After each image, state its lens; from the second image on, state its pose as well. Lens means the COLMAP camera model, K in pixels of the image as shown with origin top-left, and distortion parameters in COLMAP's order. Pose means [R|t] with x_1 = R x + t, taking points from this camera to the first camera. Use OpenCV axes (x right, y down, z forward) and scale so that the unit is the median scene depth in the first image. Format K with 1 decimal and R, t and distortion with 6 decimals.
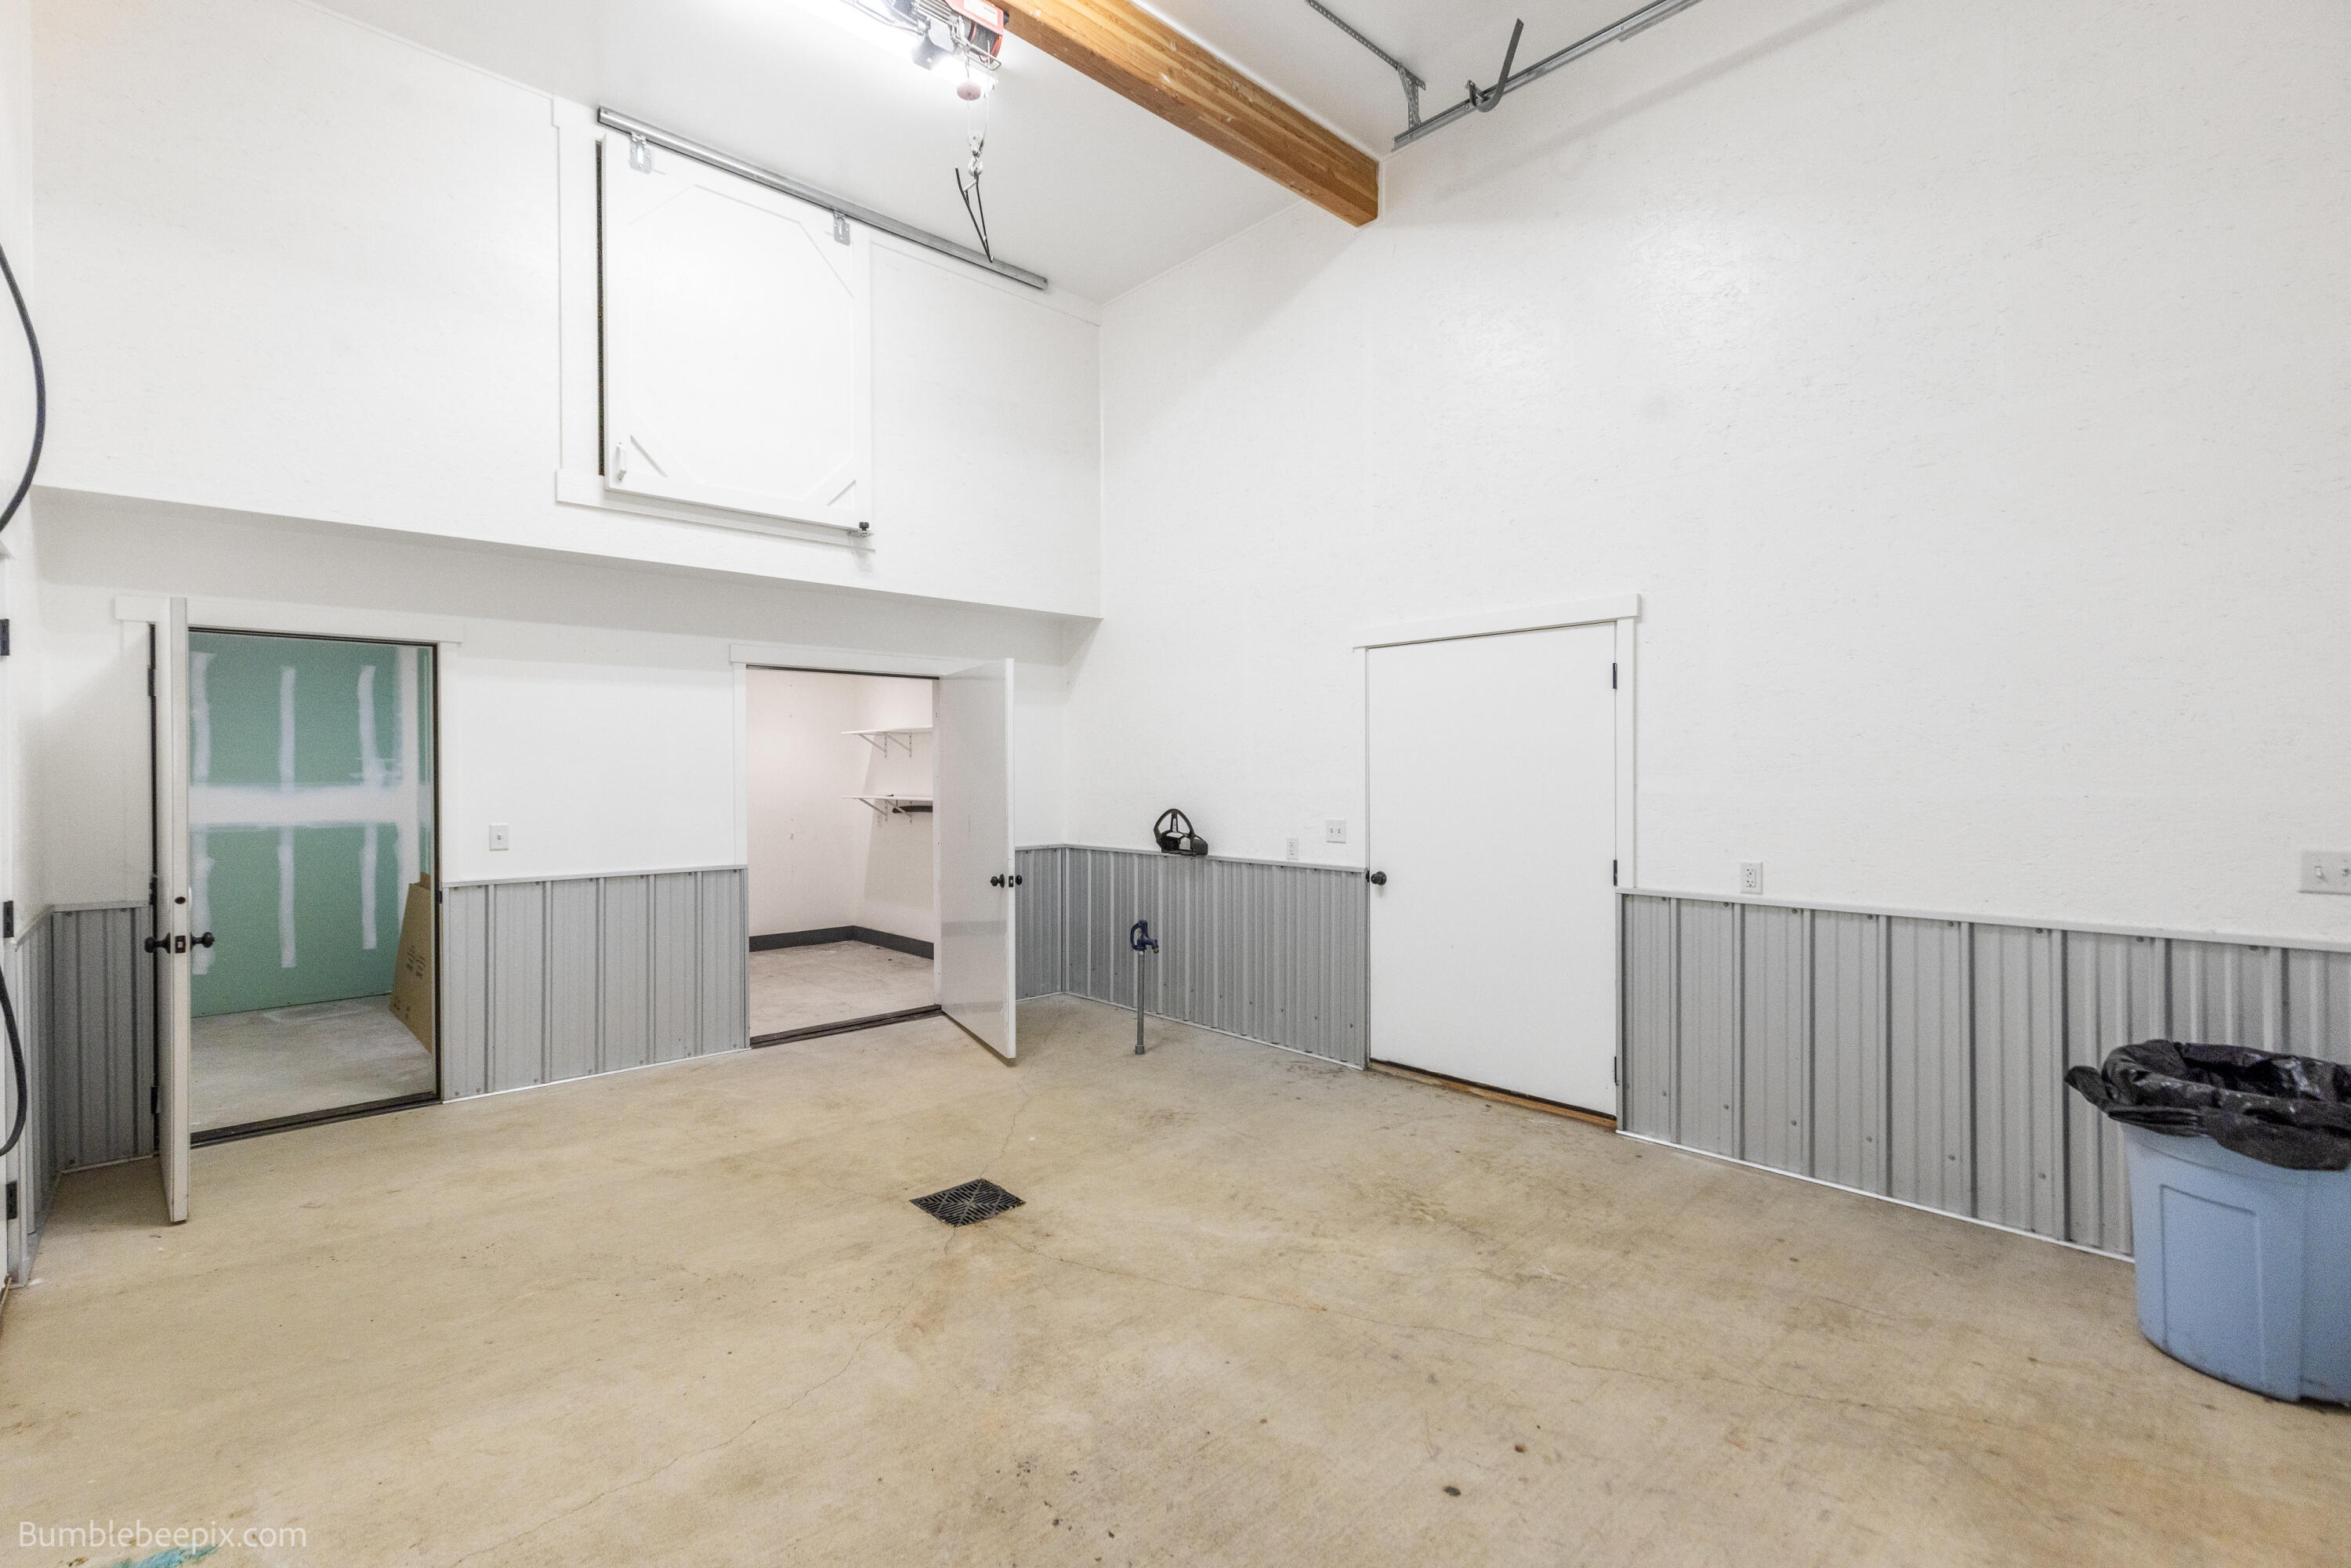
lens RADIAL K [[1071.5, 0, 1175.9], [0, 1071.5, 781.4], [0, 0, 1]] dist [0.000303, -0.000007]
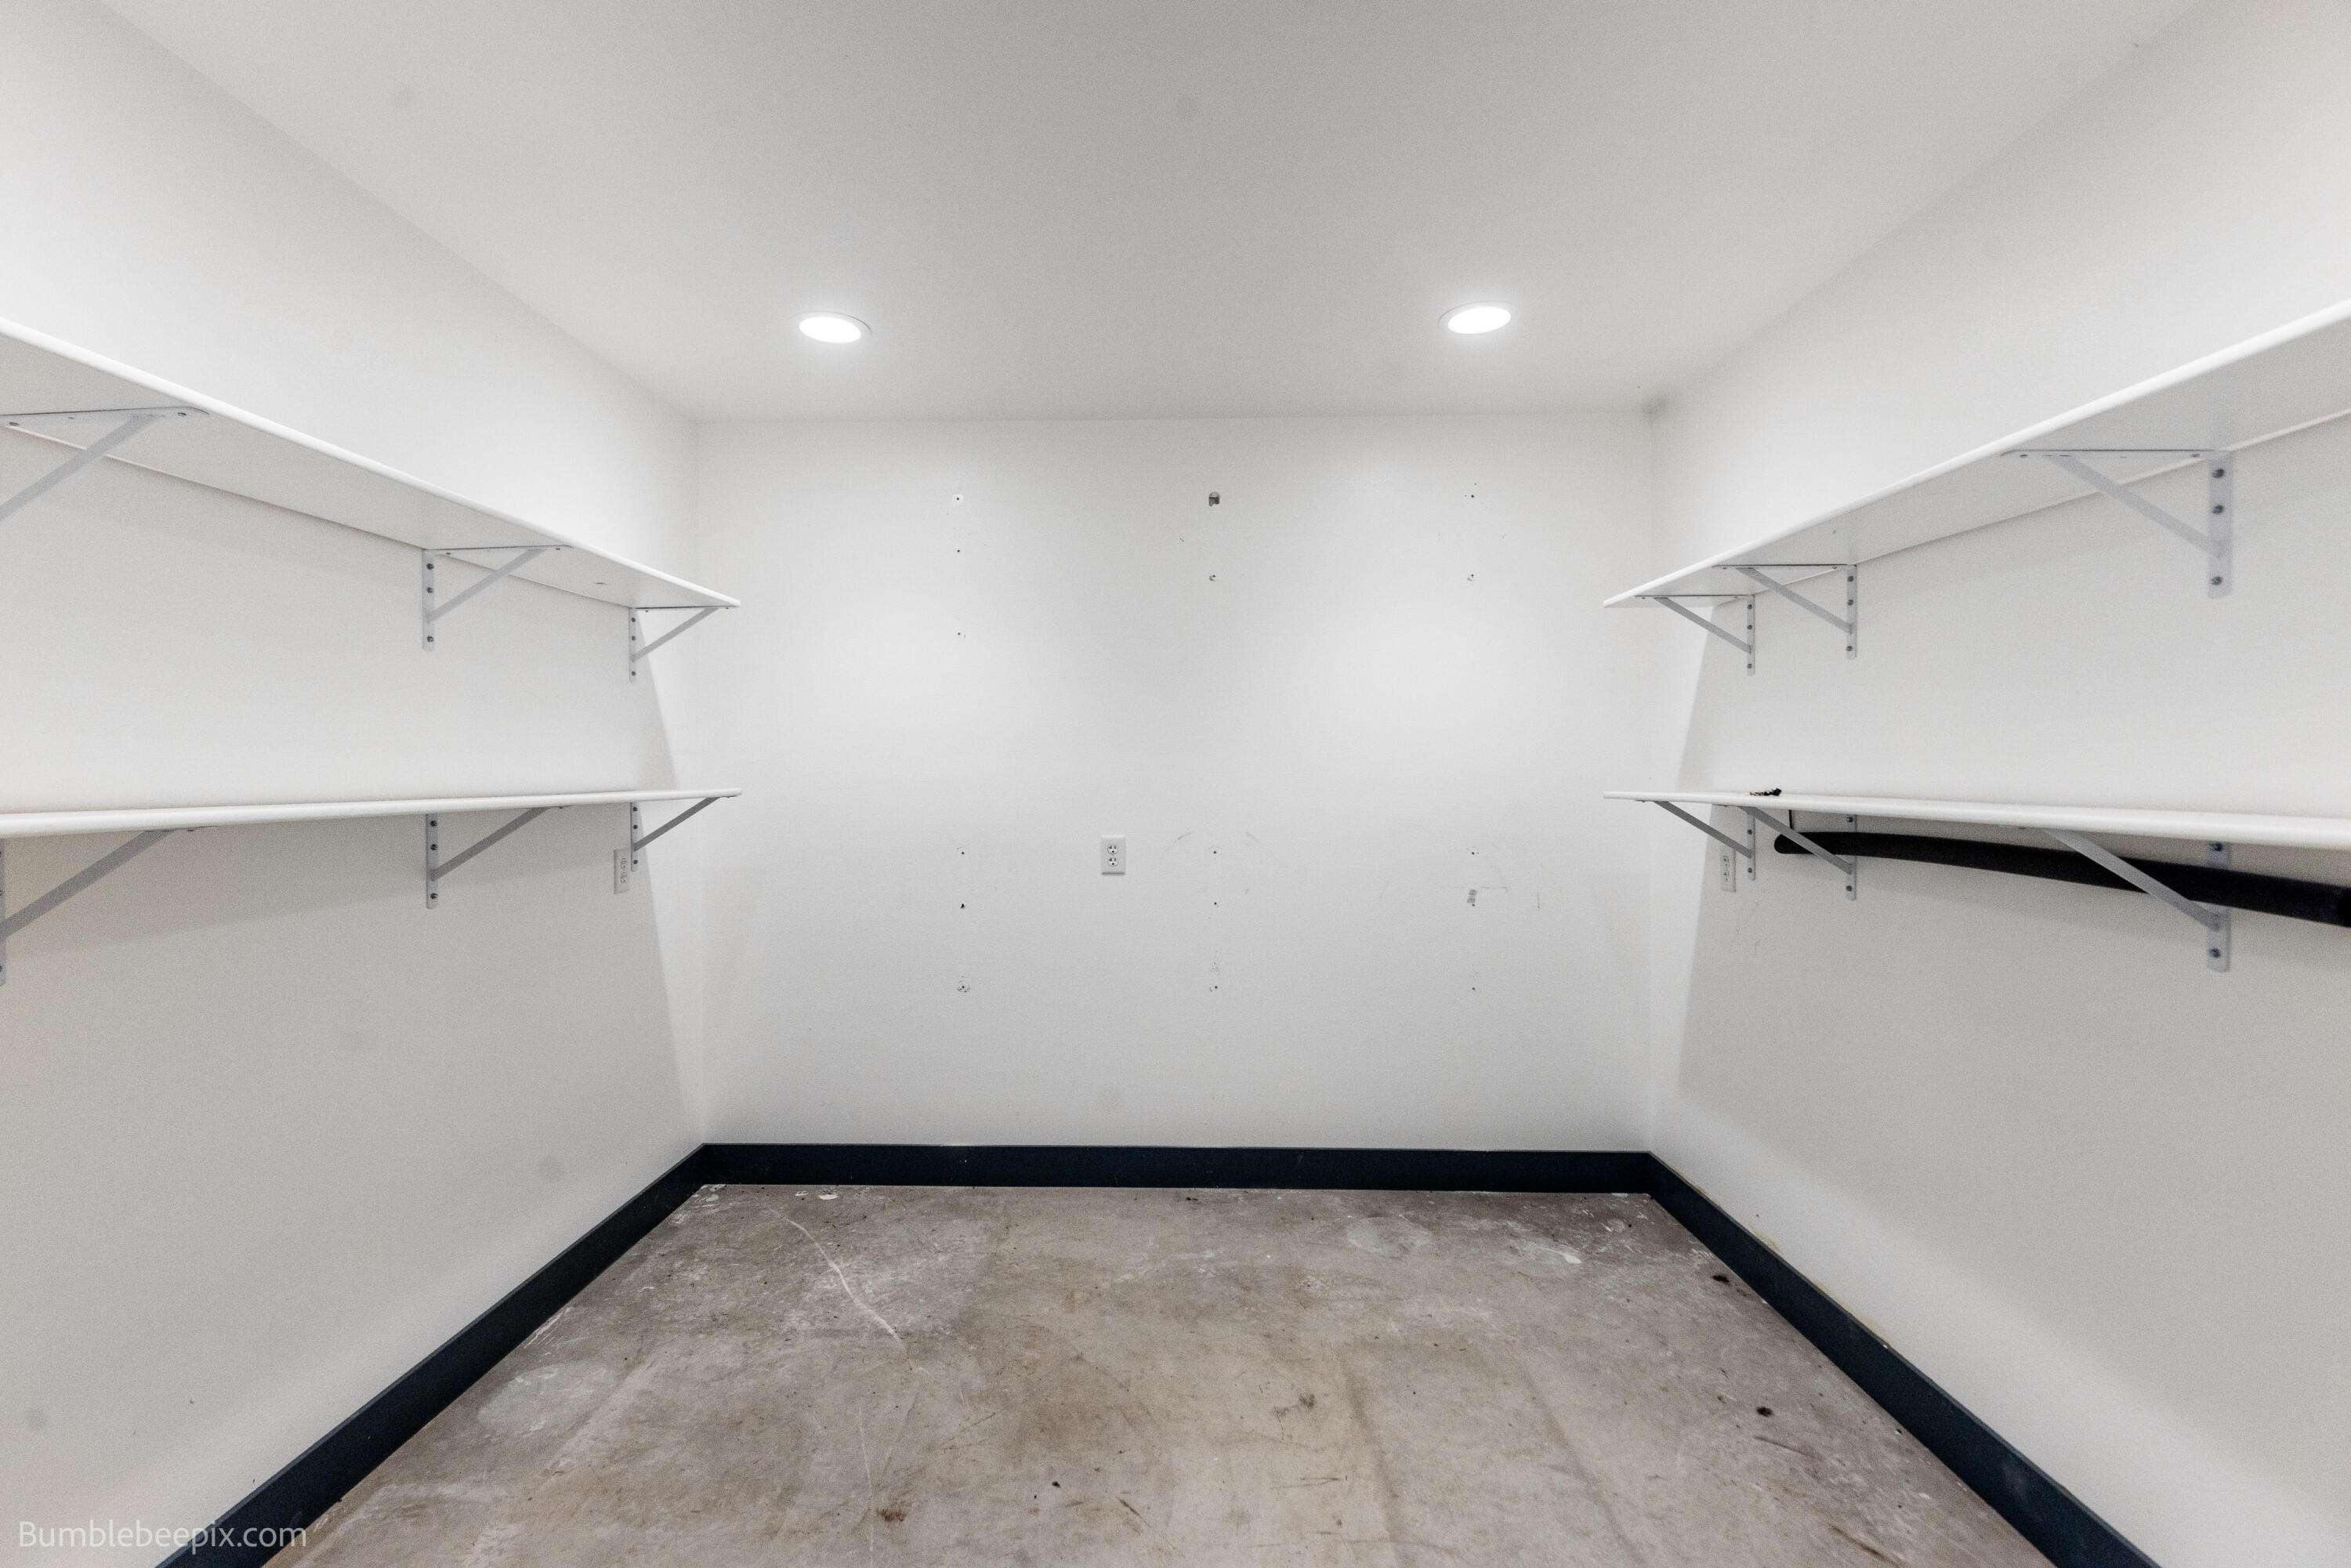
lens RADIAL K [[1071.5, 0, 1178.4], [0, 1071.5, 779.1], [0, 0, 1]] dist [0.000303, -0.000007]
pose [[0.716044, 0.012920, -0.697935, -0.177762], [-0.004742, 0.999896, 0.013644, 0.006372], [0.698039, -0.006460, 0.716031, 0.677953]]
